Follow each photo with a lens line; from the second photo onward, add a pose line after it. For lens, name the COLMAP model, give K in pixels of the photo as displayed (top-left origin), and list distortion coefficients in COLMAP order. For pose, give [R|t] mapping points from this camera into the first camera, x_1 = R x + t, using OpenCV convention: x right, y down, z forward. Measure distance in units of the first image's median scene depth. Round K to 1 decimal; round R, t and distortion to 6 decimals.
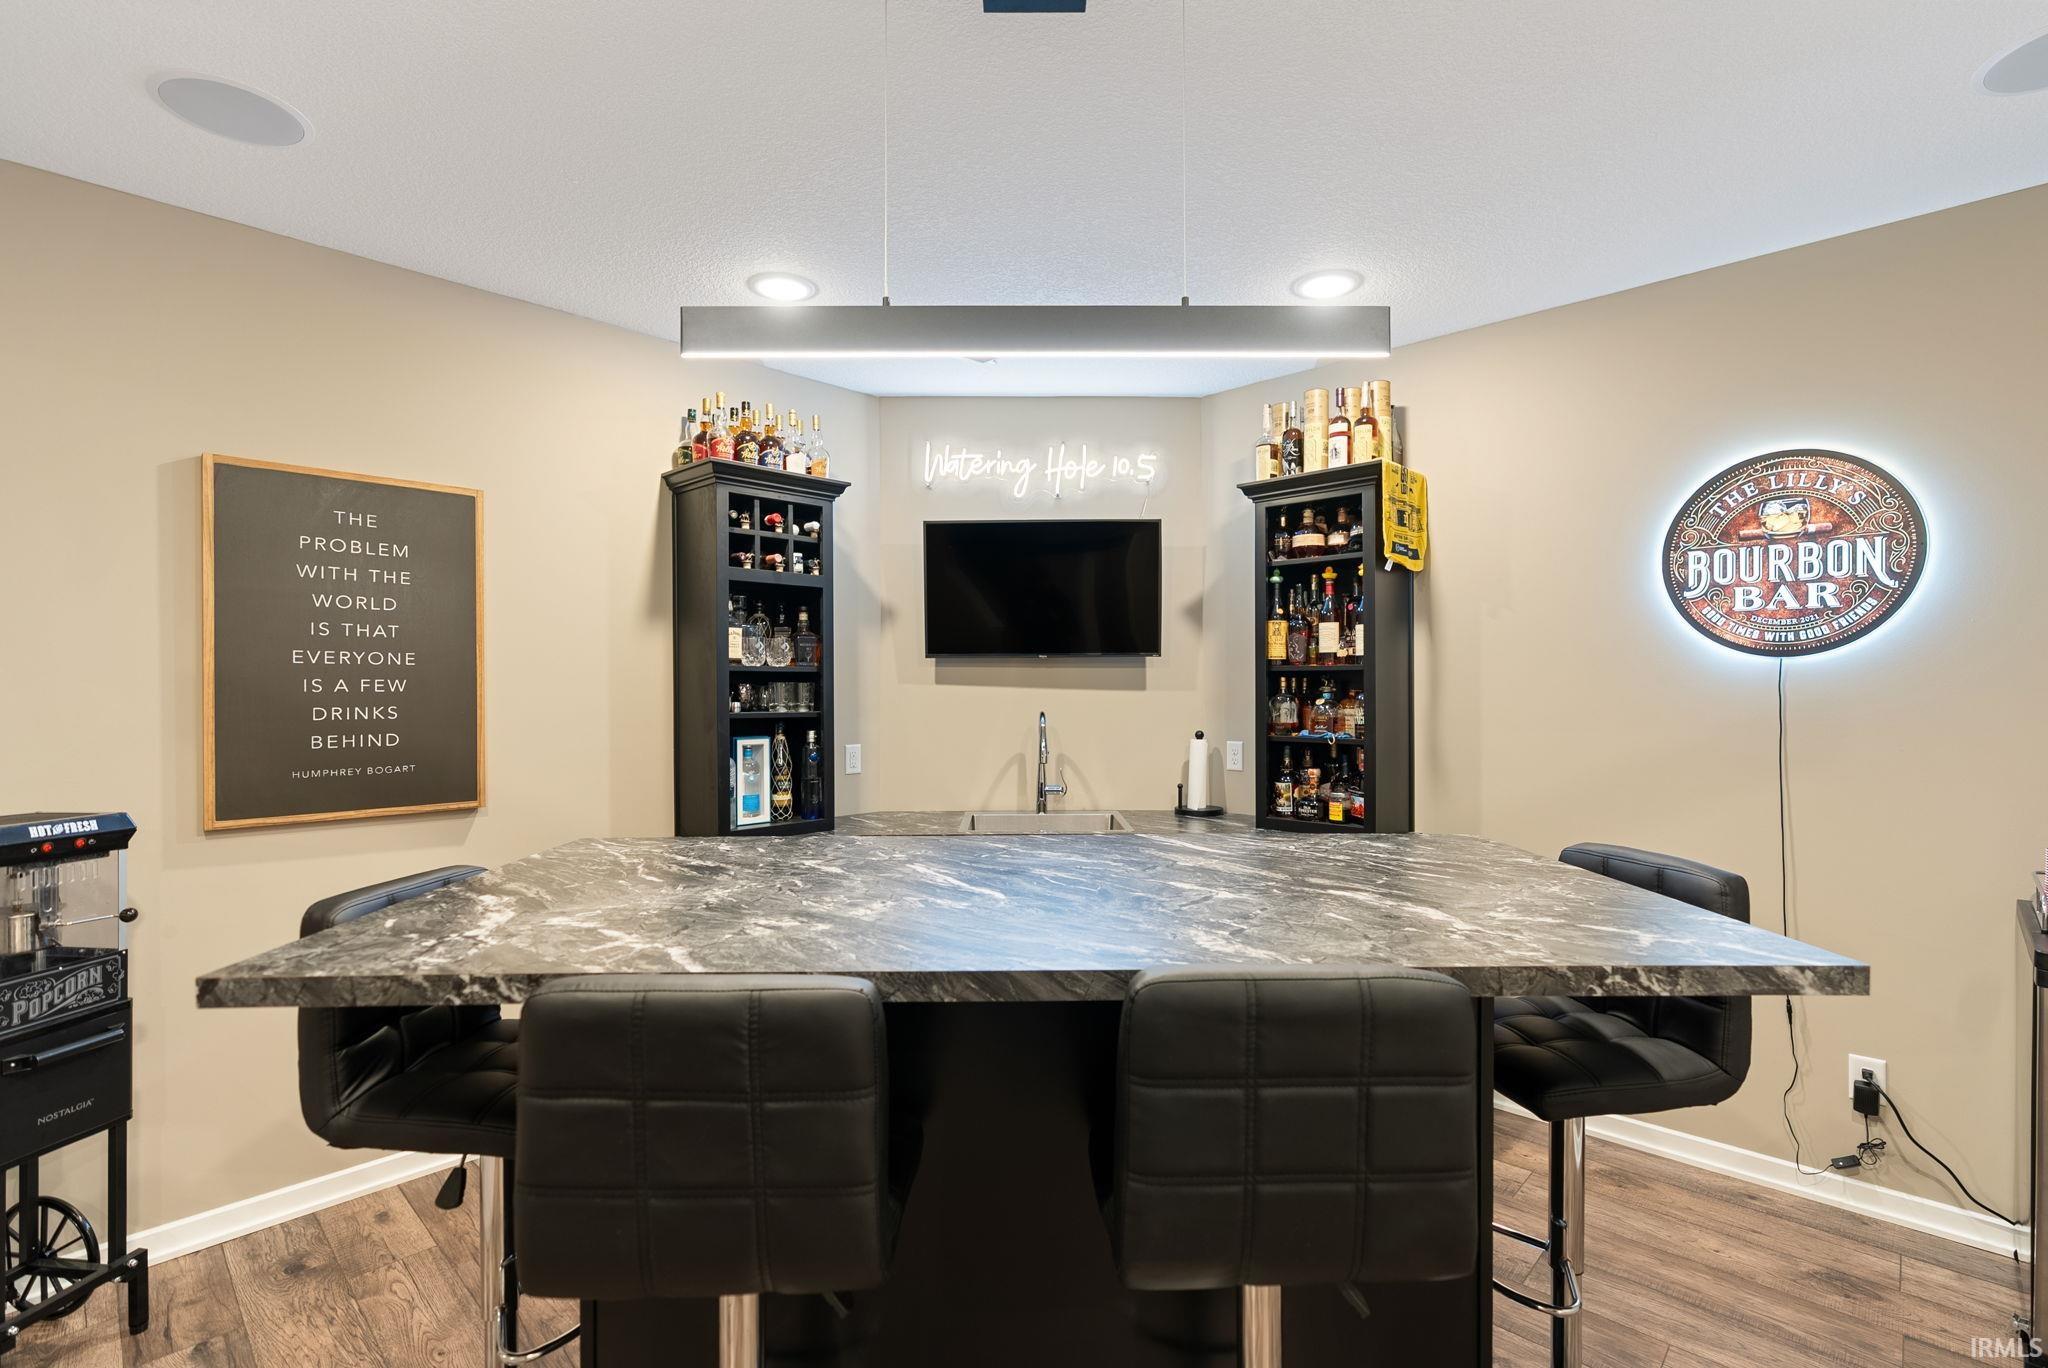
lens RADIAL K [[941.4, 0, 1029.5], [0, 941.4, 677.5], [0, 0, 1]] dist [-0.001026, 0.000278]
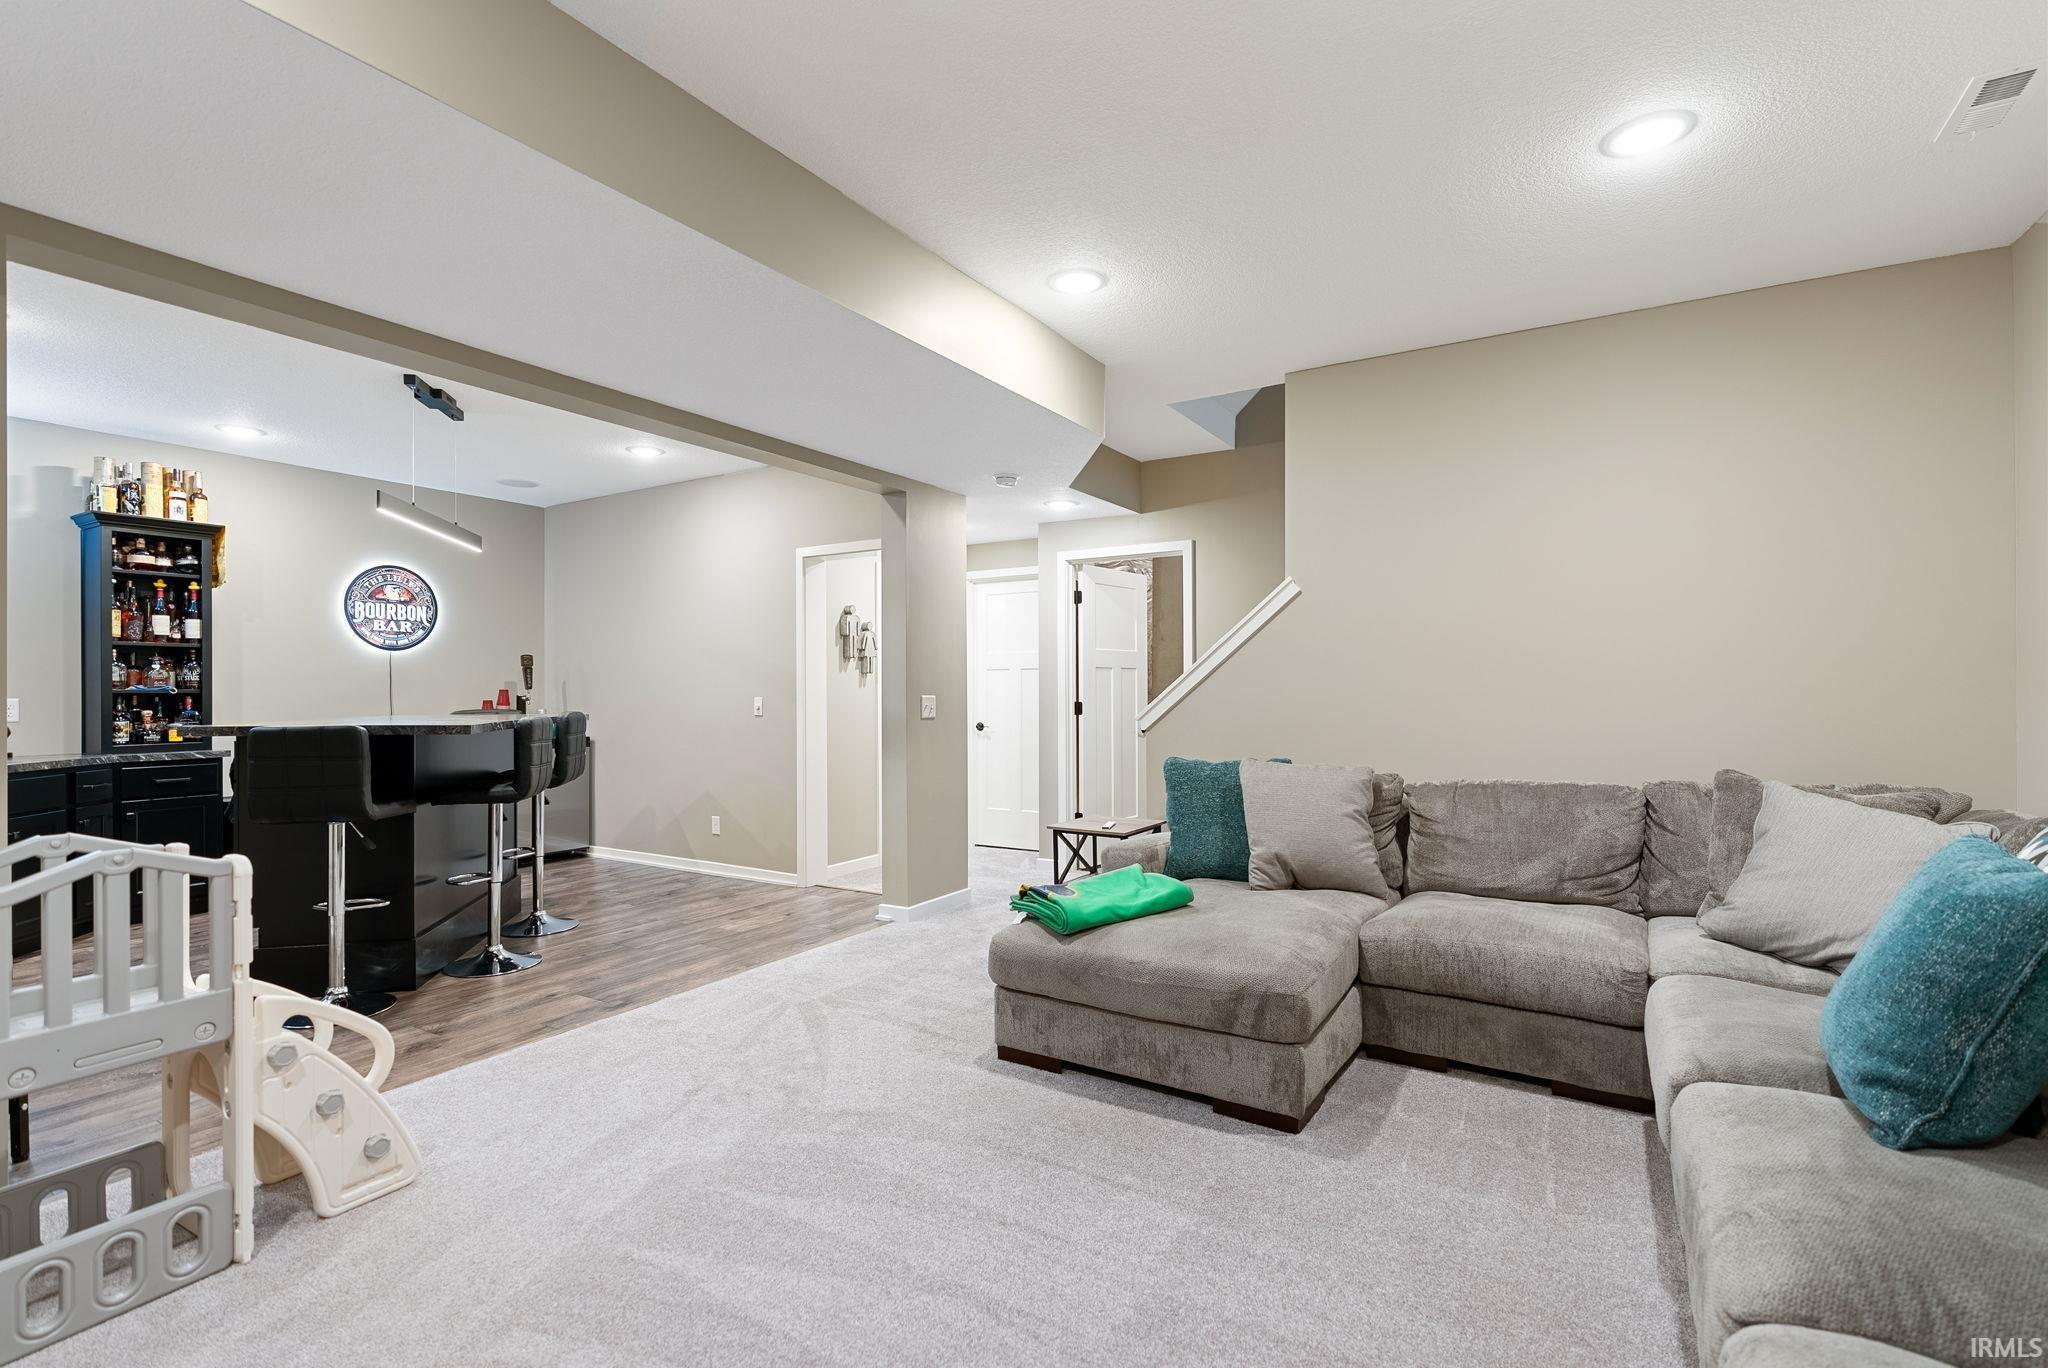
lens RADIAL K [[945.1, 0, 1026.2], [0, 945.1, 689.9], [0, 0, 1]] dist [0.000847, 0.002061]
pose [[-0.197022, 0.006337, 0.980379, -1.792585], [-0.001714, 0.999975, -0.006808, 0.086982], [-0.980398, -0.003021, -0.197006, -0.107426]]
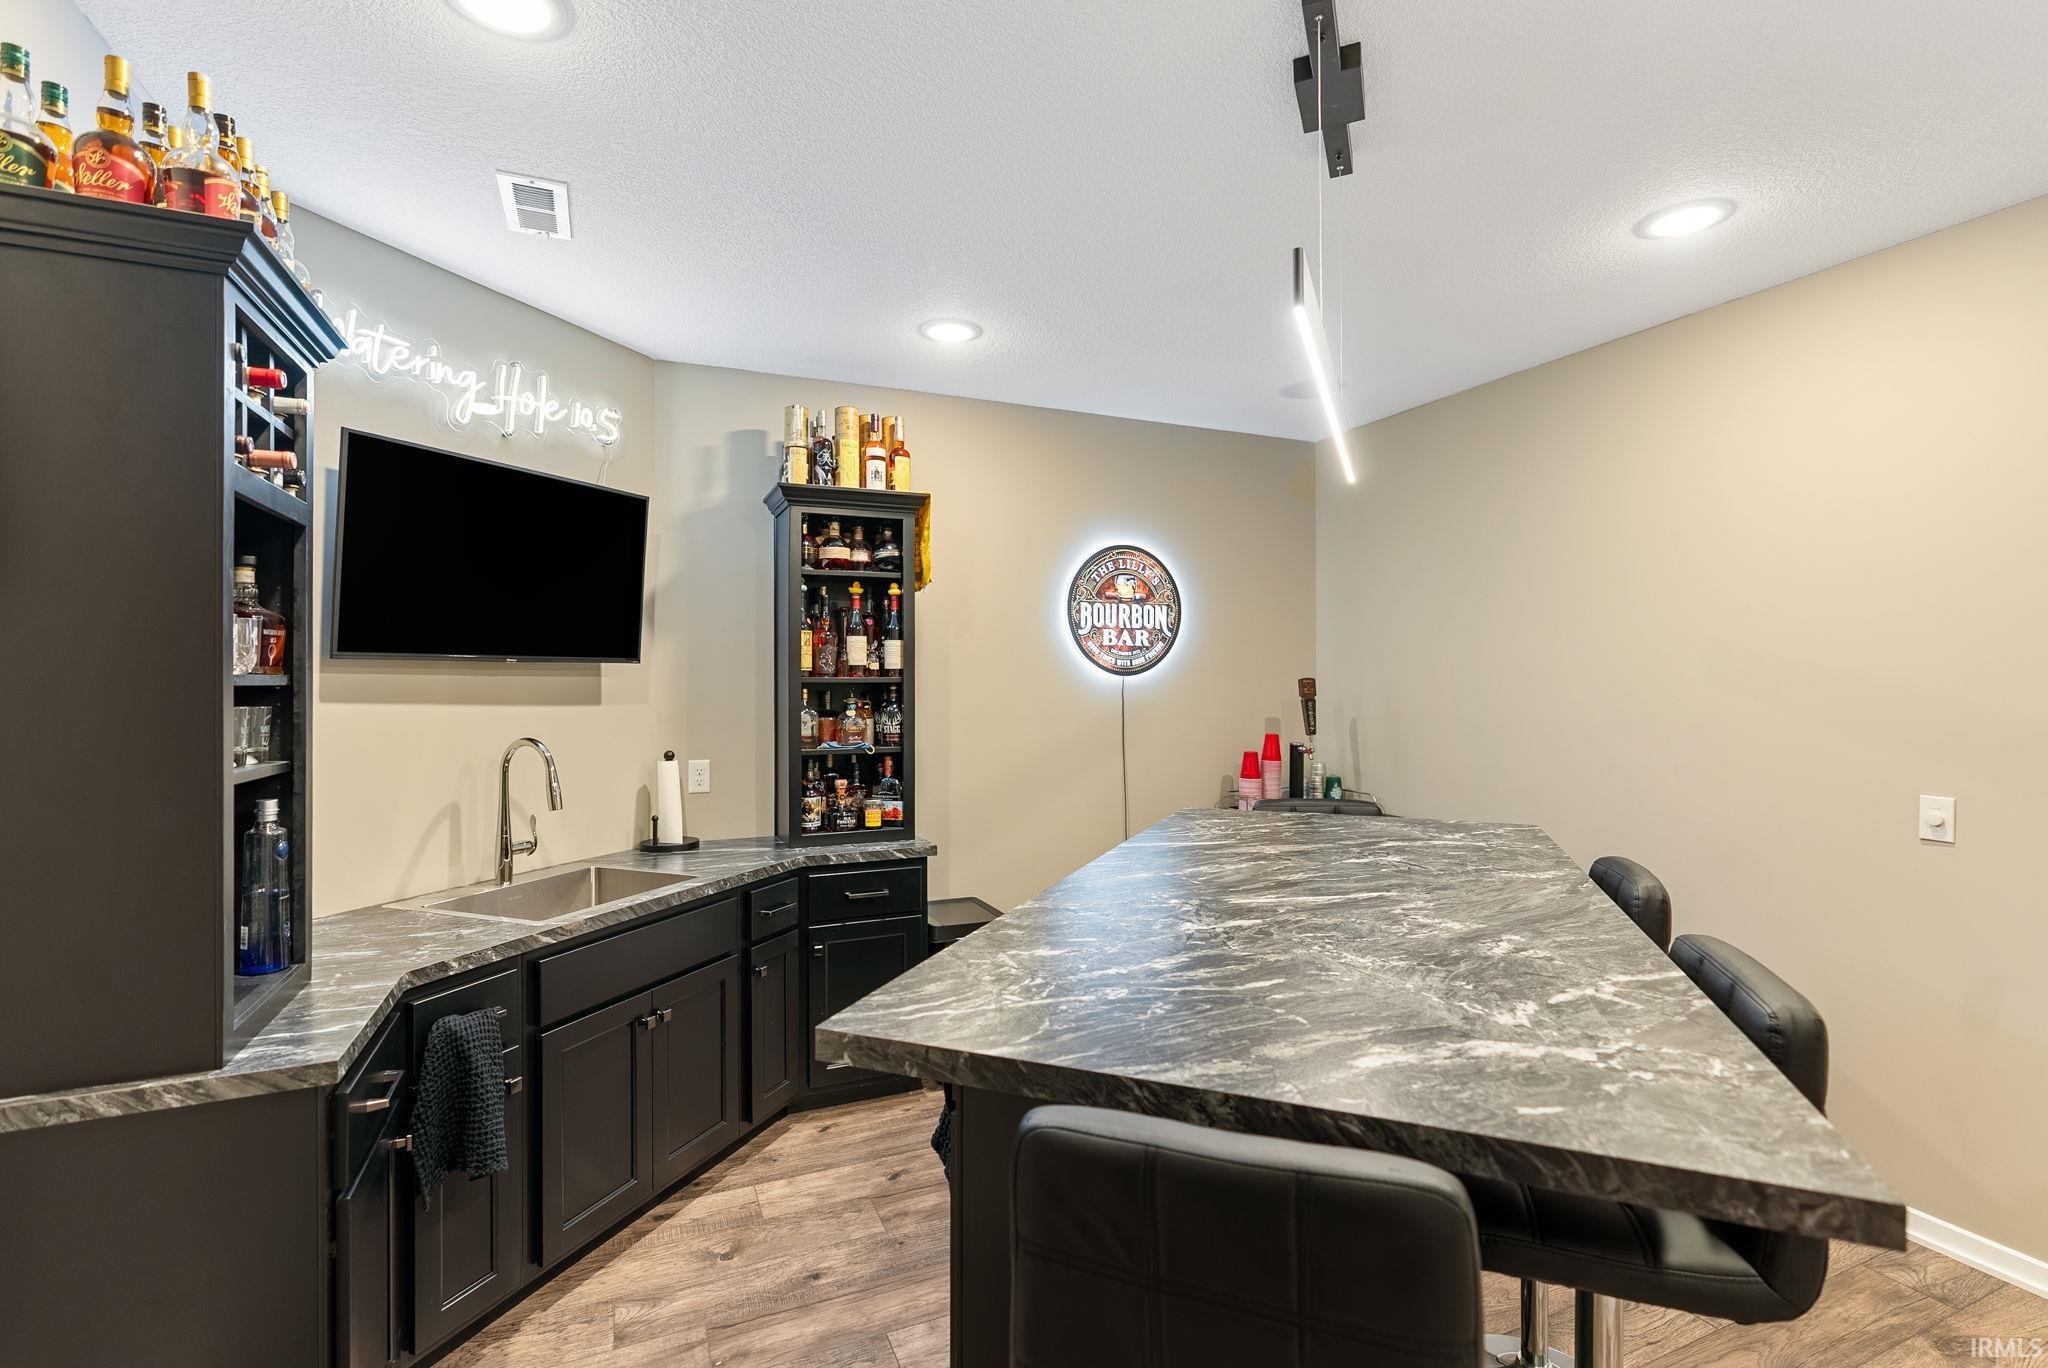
lens RADIAL K [[941.4, 0, 1029.5], [0, 941.4, 677.5], [0, 0, 1]] dist [-0.001026, 0.000278]
pose [[0.385178, 0.003631, 0.922835, -0.676389], [-0.005723, 0.999982, -0.001546, -0.015011], [-0.922825, -0.004686, 0.385192, 0.514081]]
